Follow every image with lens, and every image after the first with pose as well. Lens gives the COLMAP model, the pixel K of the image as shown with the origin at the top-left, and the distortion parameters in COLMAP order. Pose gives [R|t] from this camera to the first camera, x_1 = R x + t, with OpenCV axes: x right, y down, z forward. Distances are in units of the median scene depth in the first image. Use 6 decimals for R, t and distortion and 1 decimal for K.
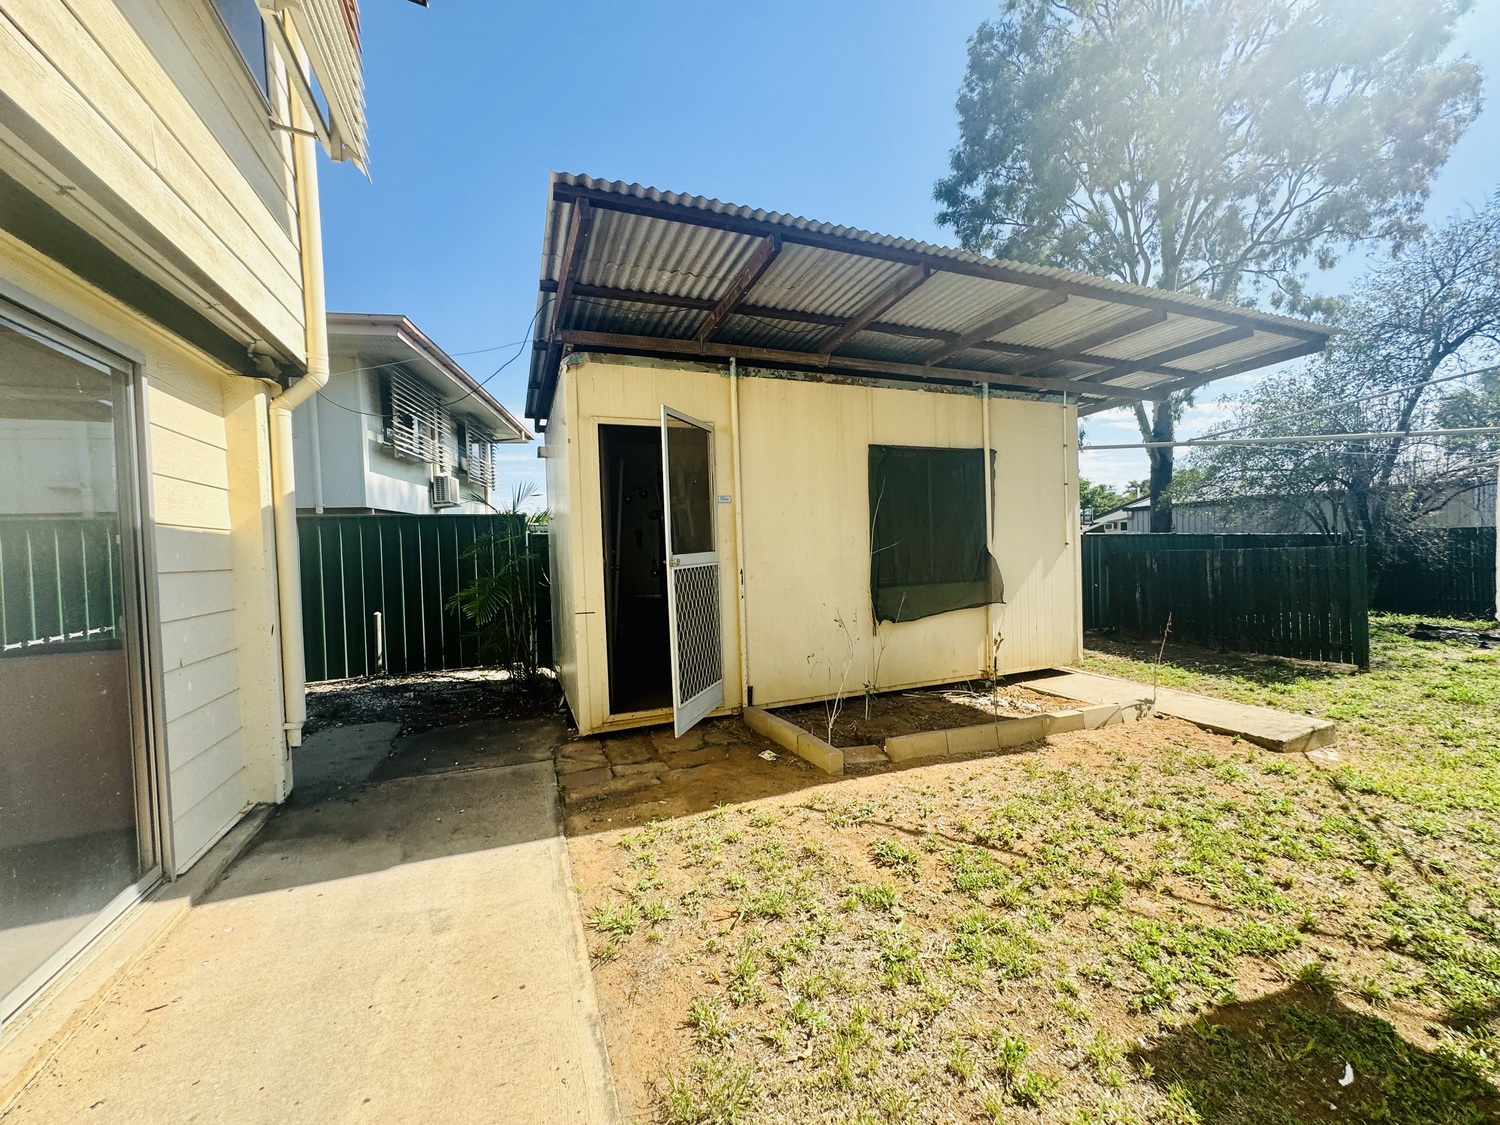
lens RADIAL K [[598.4, 0, 753.7], [0, 598.4, 561.0], [0, 0, 1]] dist [-0.000190, 0.000090]
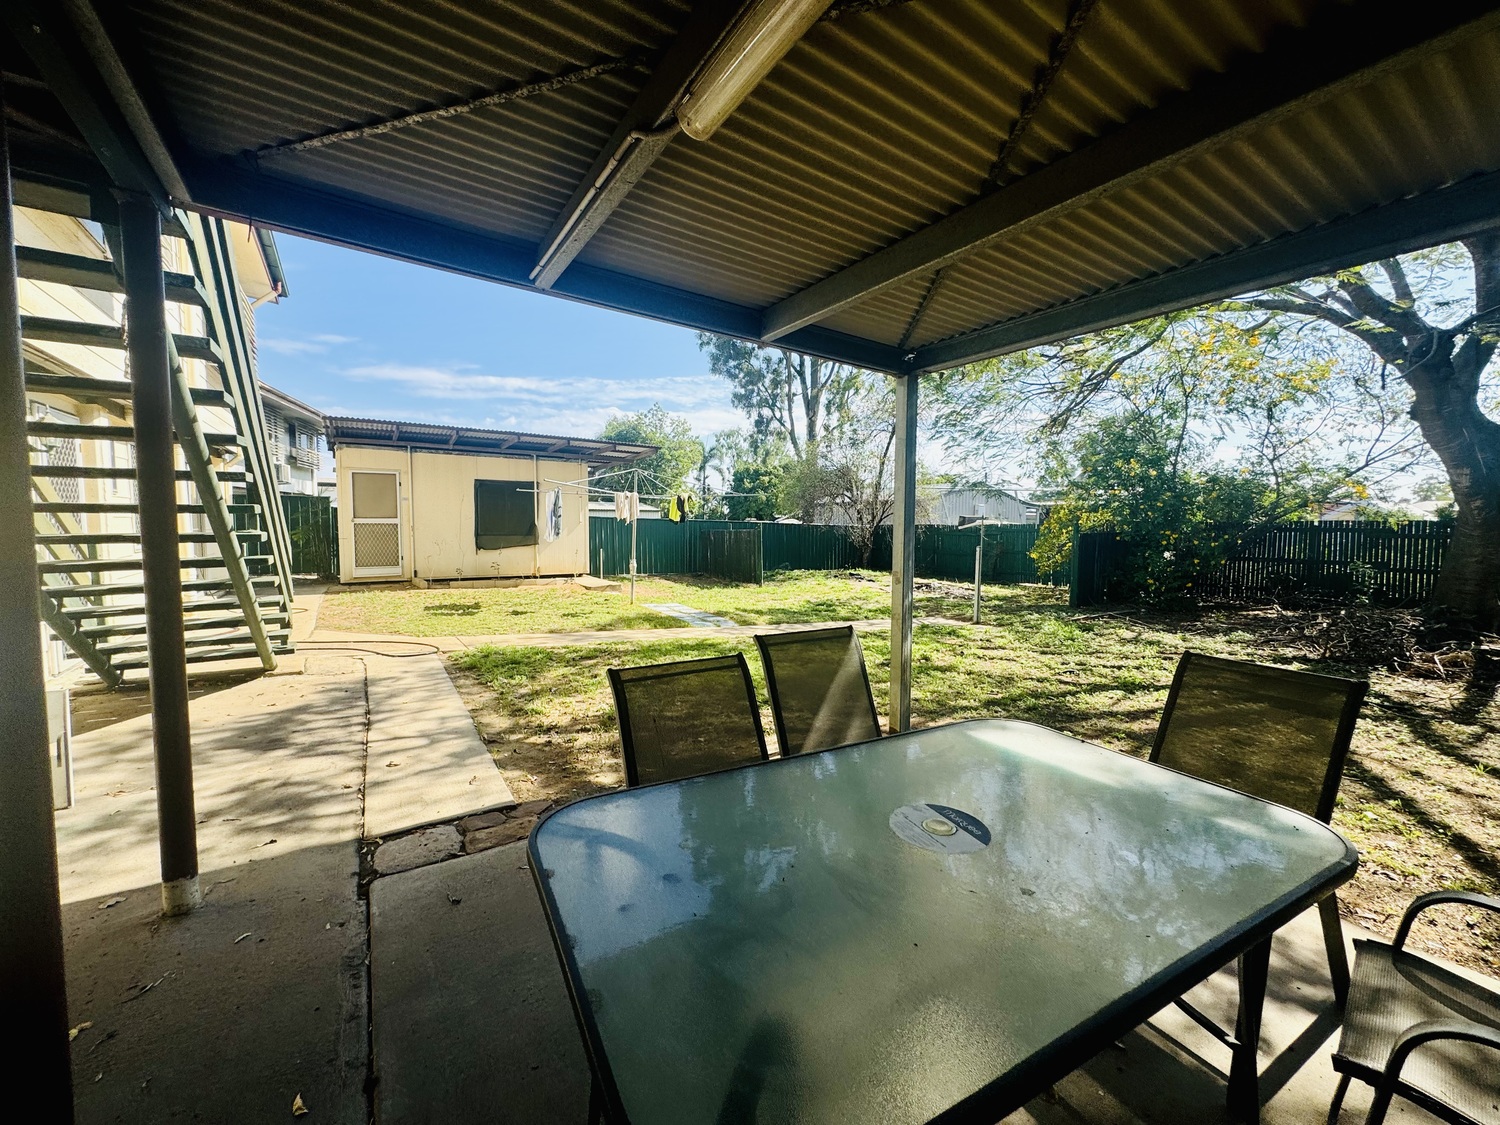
lens RADIAL K [[598.4, 0, 749.9], [0, 598.4, 569.2], [0, 0, 1]] dist [-0.000190, 0.000090]
pose [[0.979241, 0.026546, 0.200951, 0.785849], [-0.036524, 0.998268, 0.046112, 0.025844], [-0.199379, -0.052494, 0.978515, -1.638577]]
